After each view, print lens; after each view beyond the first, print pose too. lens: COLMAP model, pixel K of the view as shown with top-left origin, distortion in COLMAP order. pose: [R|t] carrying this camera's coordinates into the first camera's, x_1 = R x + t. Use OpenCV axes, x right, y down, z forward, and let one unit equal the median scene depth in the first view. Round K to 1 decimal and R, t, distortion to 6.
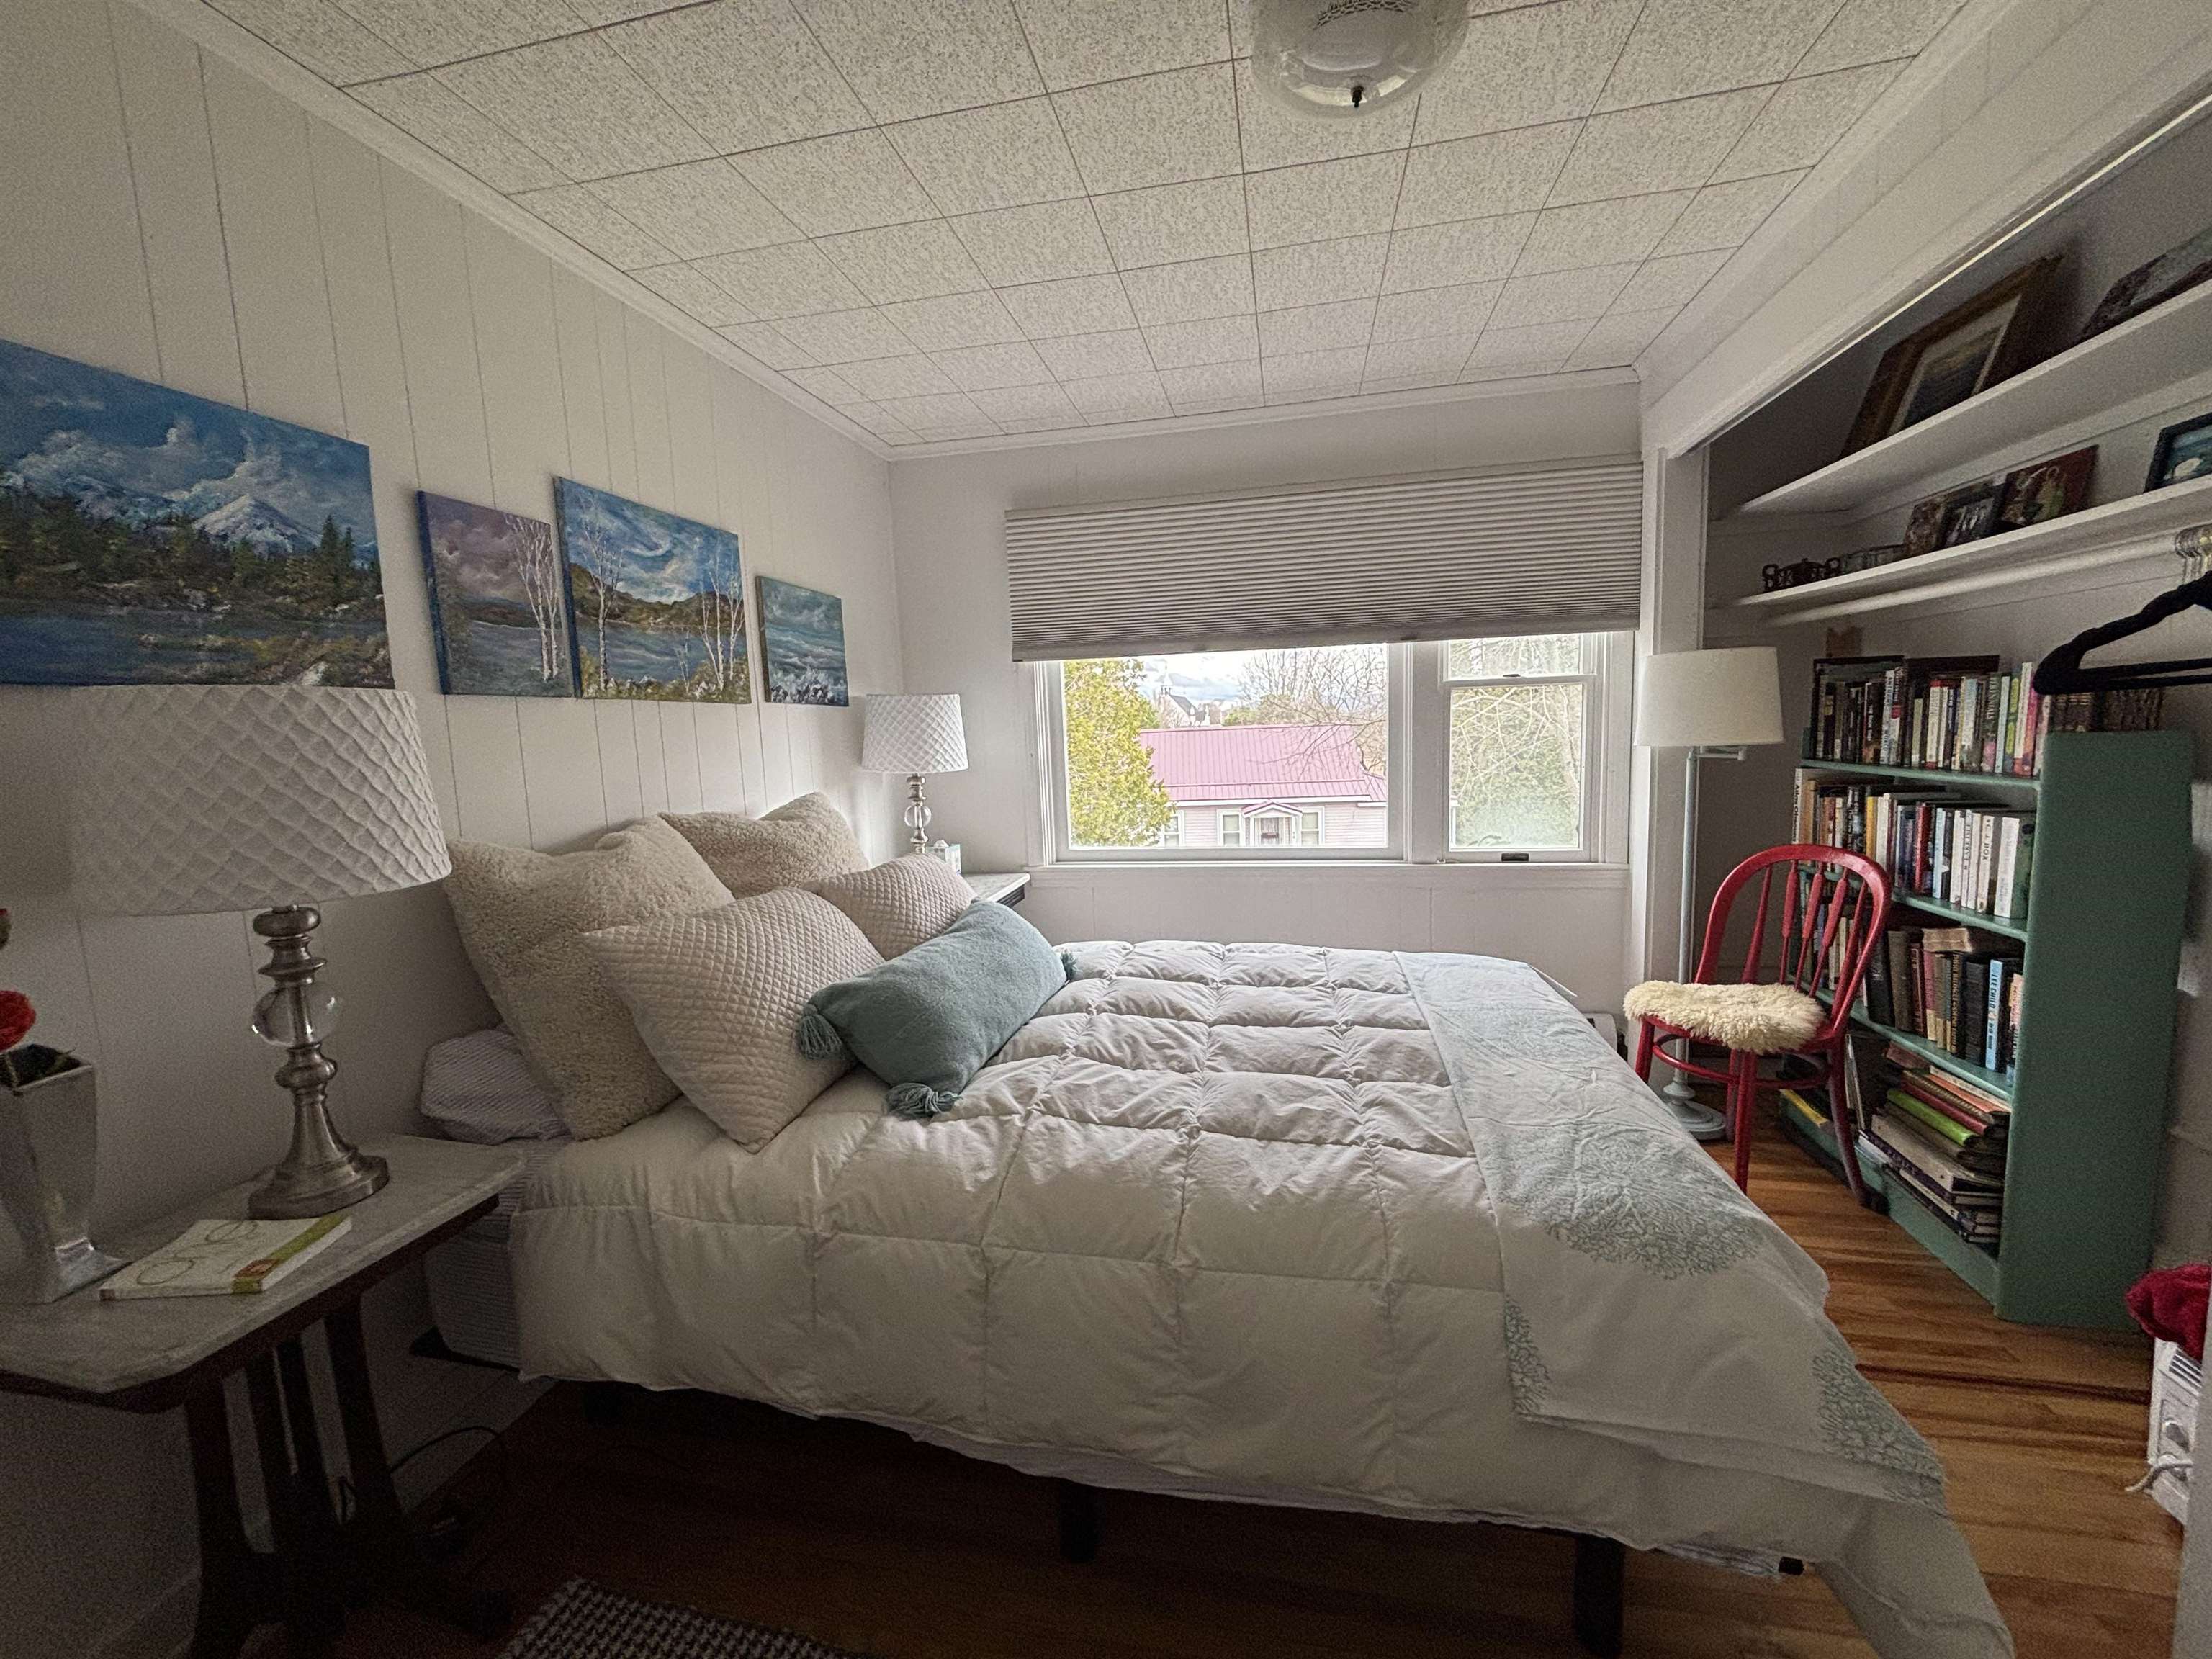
lens RADIAL K [[891.1, 0, 1107.0], [0, 891.1, 829.6], [0, 0, 1]] dist [-0.008863, 0.001231]
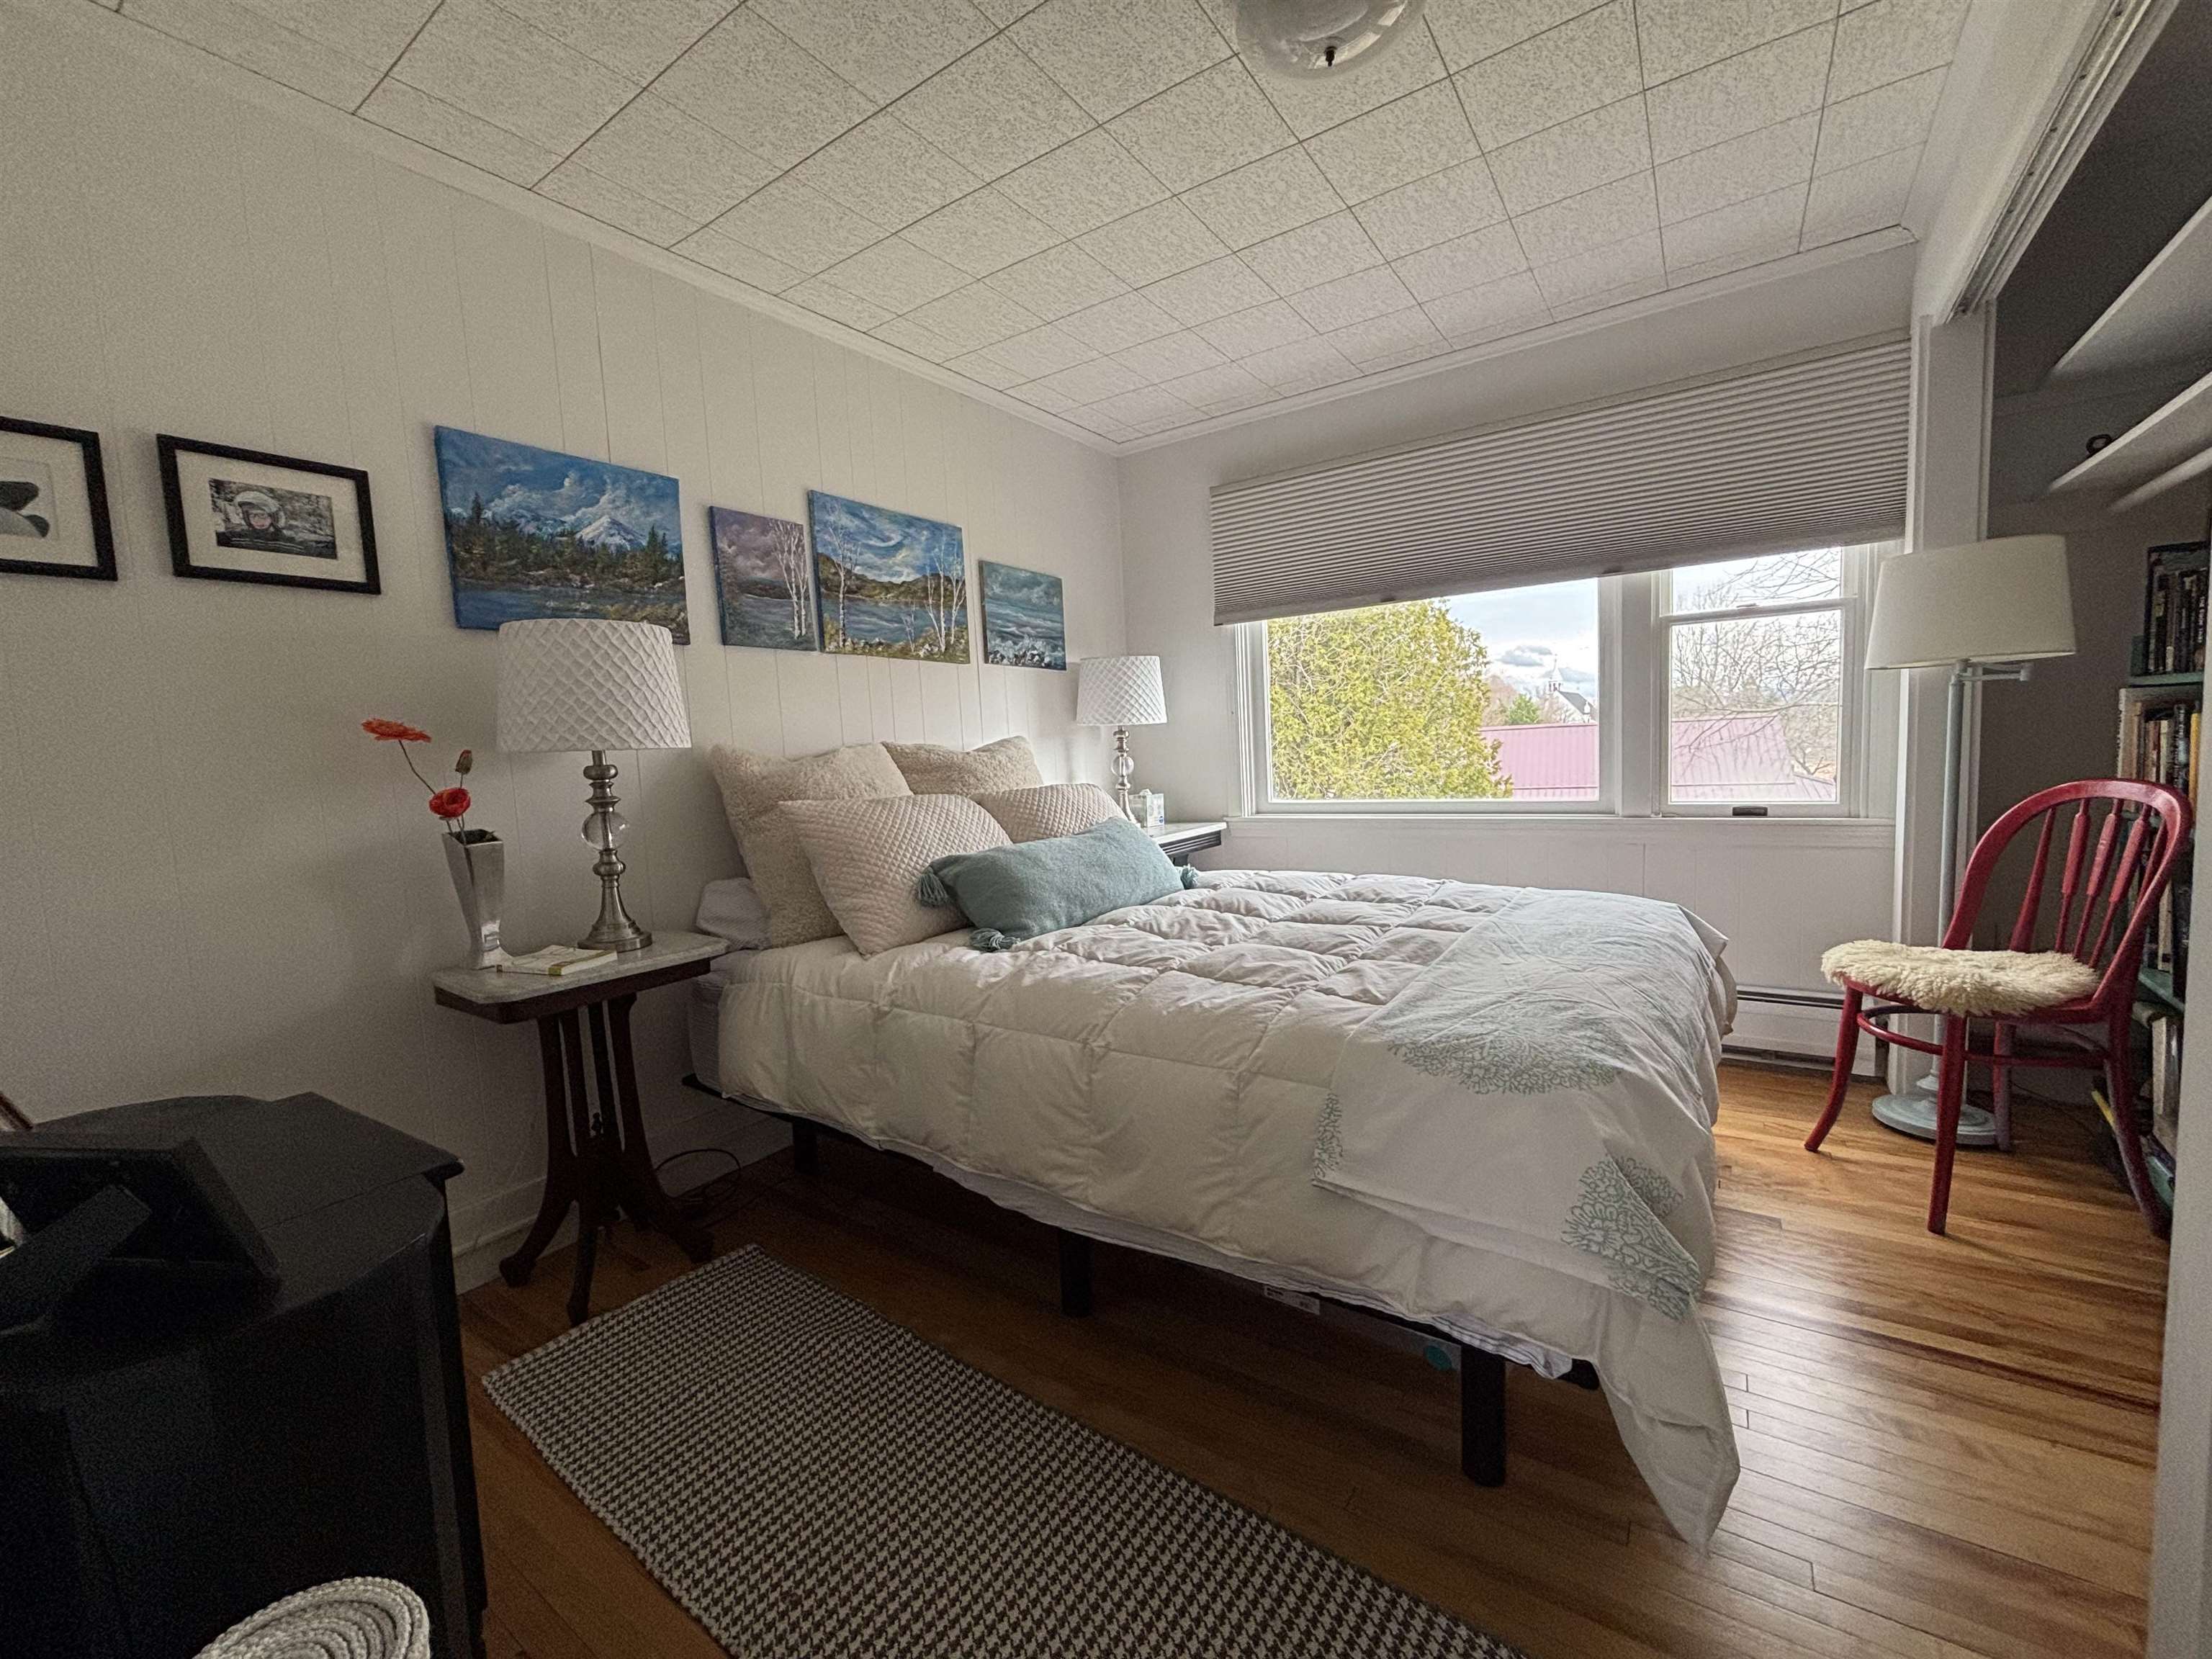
lens RADIAL K [[891.1, 0, 1101.8], [0, 891.1, 825.4], [0, 0, 1]] dist [-0.008863, 0.001231]
pose [[0.922758, 0.026327, -0.384481, 0.397787], [-0.029952, 0.999545, -0.003444, 0.131003], [0.384215, 0.014694, 0.923127, -0.108269]]
